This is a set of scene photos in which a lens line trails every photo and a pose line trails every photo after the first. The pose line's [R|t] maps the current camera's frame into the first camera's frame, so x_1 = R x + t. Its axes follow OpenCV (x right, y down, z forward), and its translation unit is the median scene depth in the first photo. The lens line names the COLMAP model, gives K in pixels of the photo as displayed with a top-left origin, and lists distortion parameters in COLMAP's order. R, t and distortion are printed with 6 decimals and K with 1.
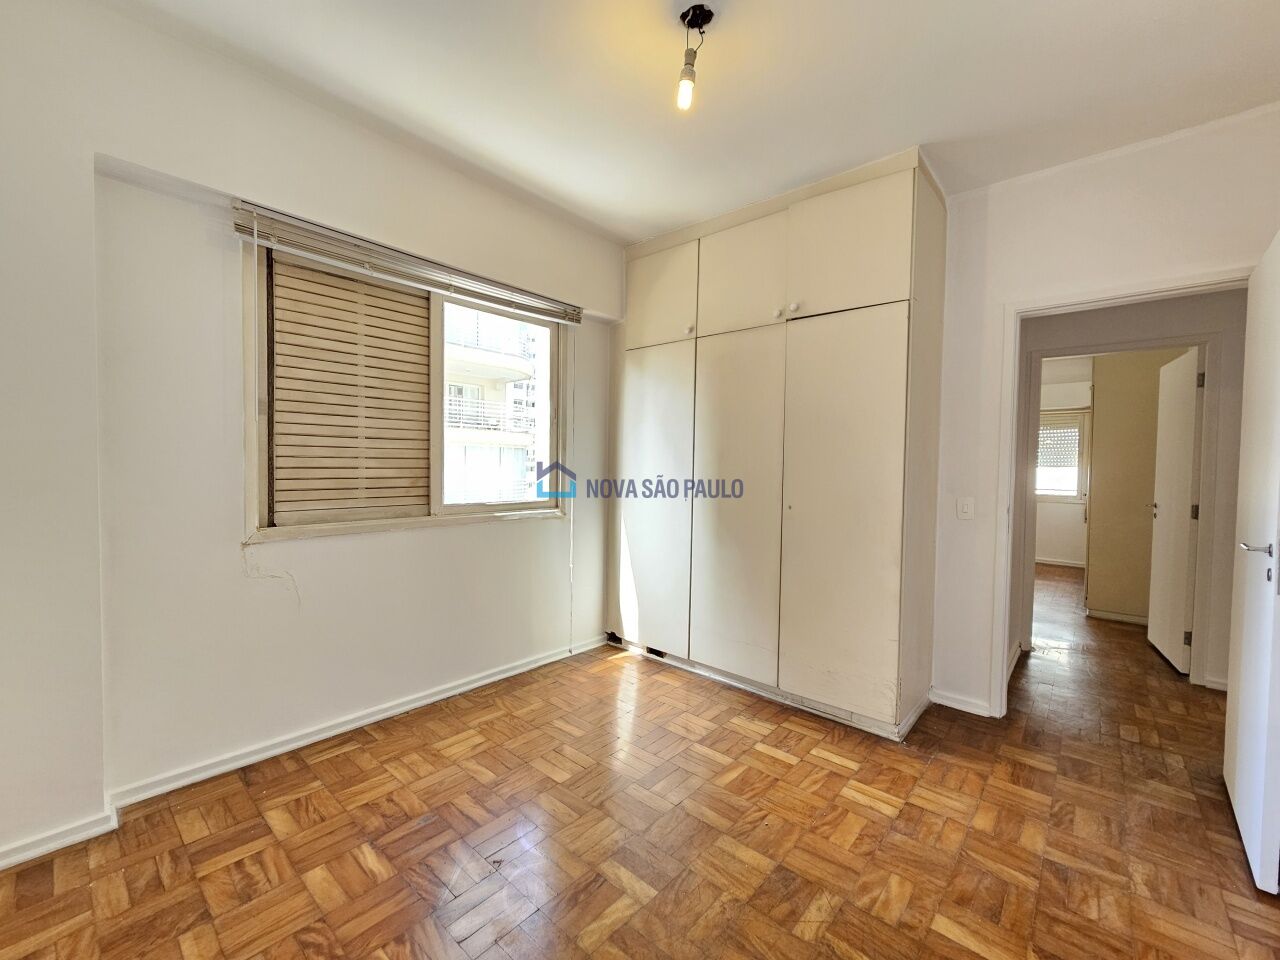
lens RADIAL K [[523.7, 0, 641.9], [0, 523.7, 478.9], [0, 0, 1]] dist [-0.003236, 0.000531]
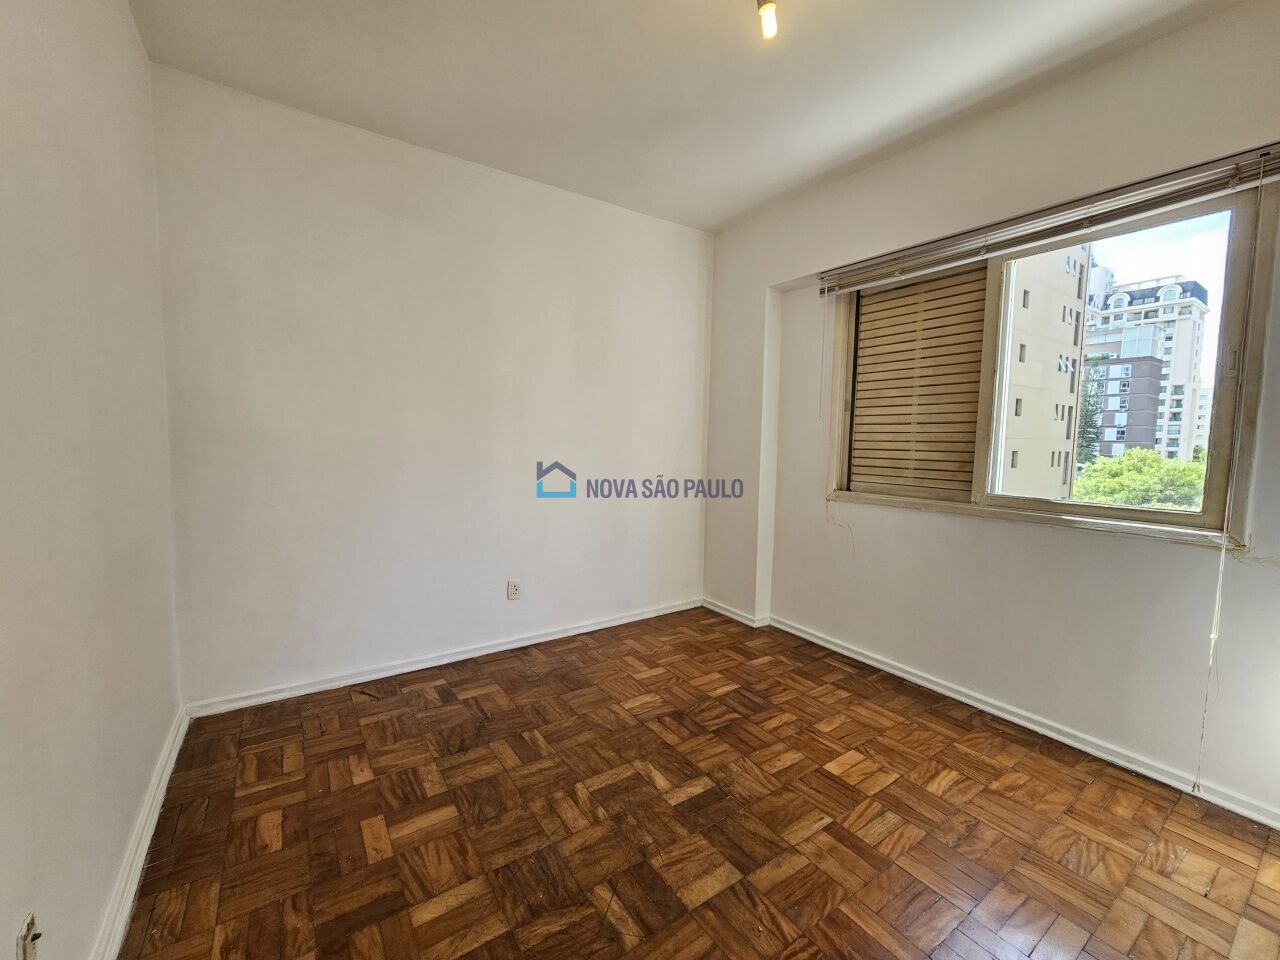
lens RADIAL K [[523.7, 0, 641.6], [0, 523.7, 479.5], [0, 0, 1]] dist [-0.003236, 0.000531]
pose [[-0.242624, 0.053786, -0.968628, 0.777796], [-0.053307, 0.996214, 0.068671, -0.005850], [0.968655, 0.068296, -0.238838, 0.794336]]
